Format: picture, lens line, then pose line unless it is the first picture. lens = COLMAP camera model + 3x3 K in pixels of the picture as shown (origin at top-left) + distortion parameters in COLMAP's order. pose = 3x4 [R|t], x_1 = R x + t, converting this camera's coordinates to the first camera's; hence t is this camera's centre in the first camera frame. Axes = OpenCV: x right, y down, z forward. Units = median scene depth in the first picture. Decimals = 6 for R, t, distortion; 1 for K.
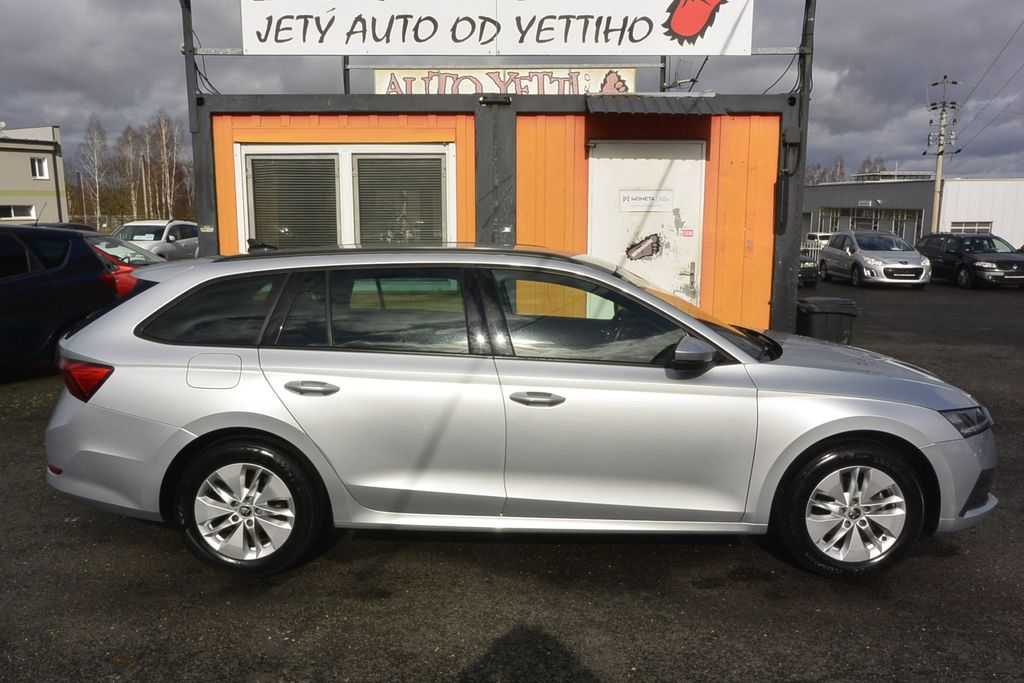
lens RADIAL K [[784.2, 0, 512.0], [0, 784.2, 341.5], [0, 0, 1]] dist [-0.002570, 0.008396]
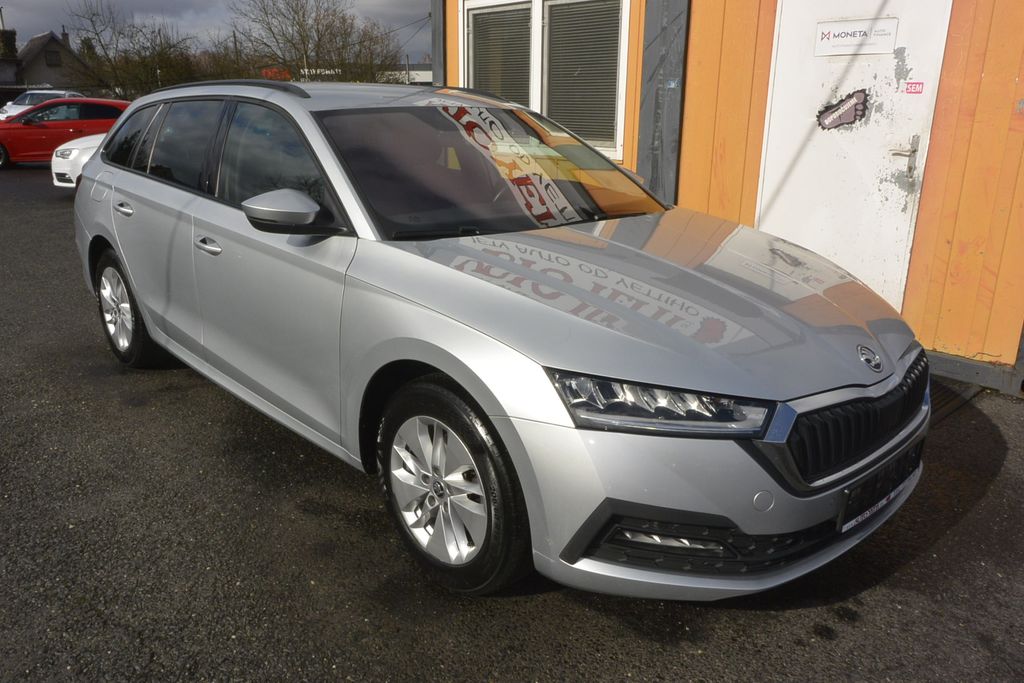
lens RADIAL K [[782.6, 0, 510.9], [0, 782.6, 342.9], [0, 0, 1]] dist [-0.000470, 0.005896]
pose [[0.686164, 0.219379, -0.693579, 0.492162], [-0.123147, 0.974712, 0.186471, -0.015625], [0.716948, -0.042538, 0.695828, 0.323032]]
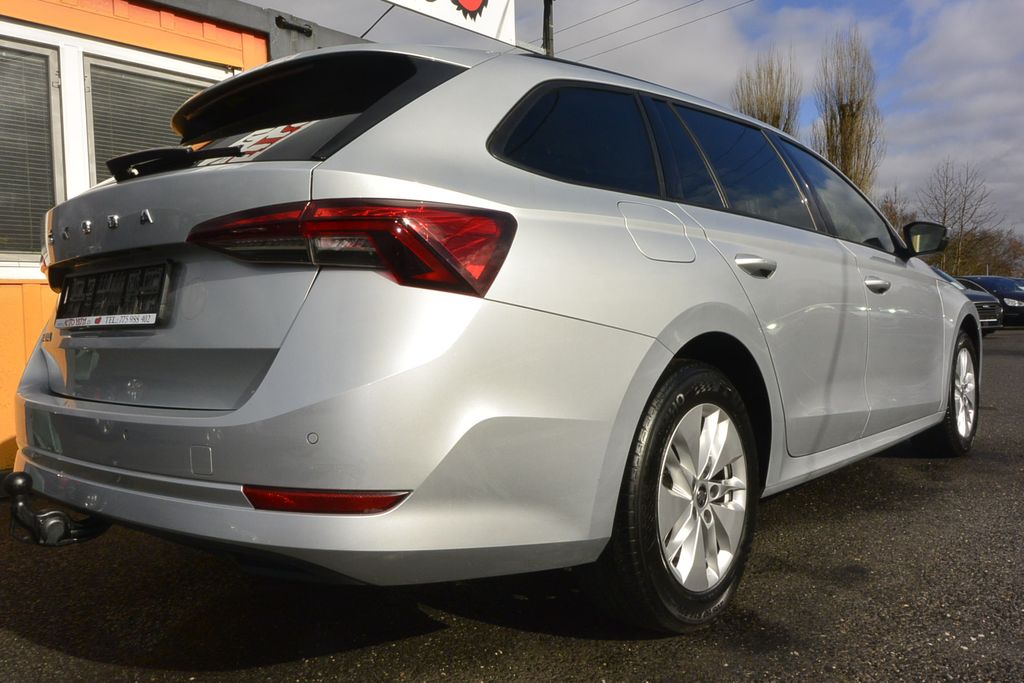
lens RADIAL K [[784.2, 0, 512.0], [0, 784.2, 341.5], [0, 0, 1]] dist [-0.002570, 0.008396]
pose [[0.663369, -0.047837, 0.746762, -0.448612], [0.145881, 0.987074, -0.066359, 0.069225], [-0.733935, 0.152959, 0.661773, 0.390985]]
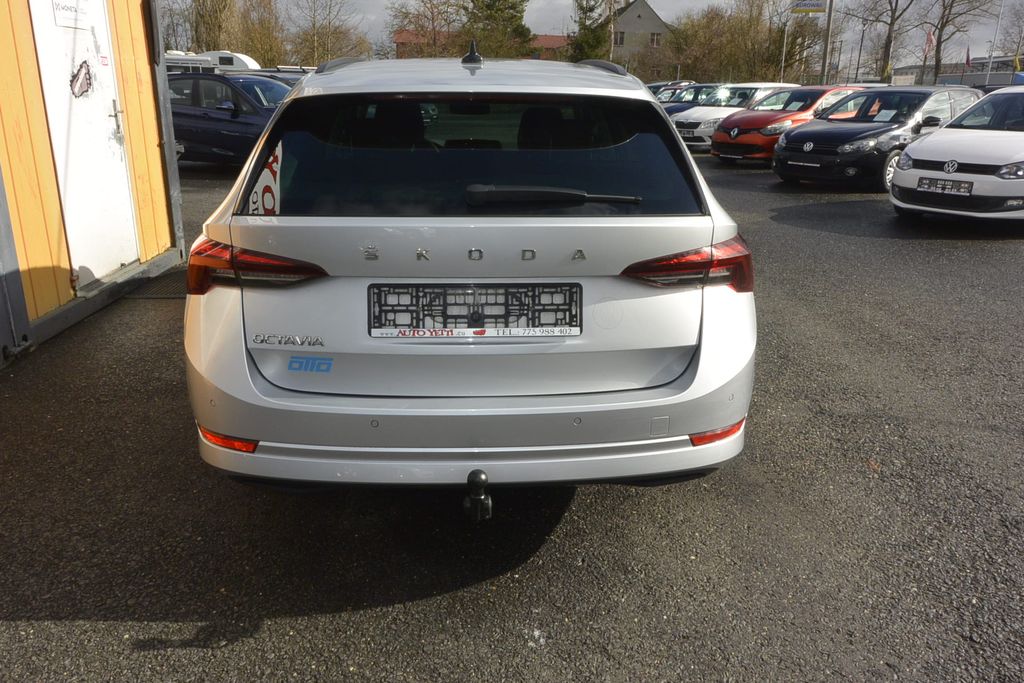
lens RADIAL K [[784.2, 0, 512.0], [0, 784.2, 341.5], [0, 0, 1]] dist [-0.002570, 0.008396]
pose [[-0.045467, -0.308389, 0.950173, -0.633645], [0.139866, 0.939823, 0.311722, -0.063261], [-0.989126, 0.147070, 0.000403, 0.649175]]
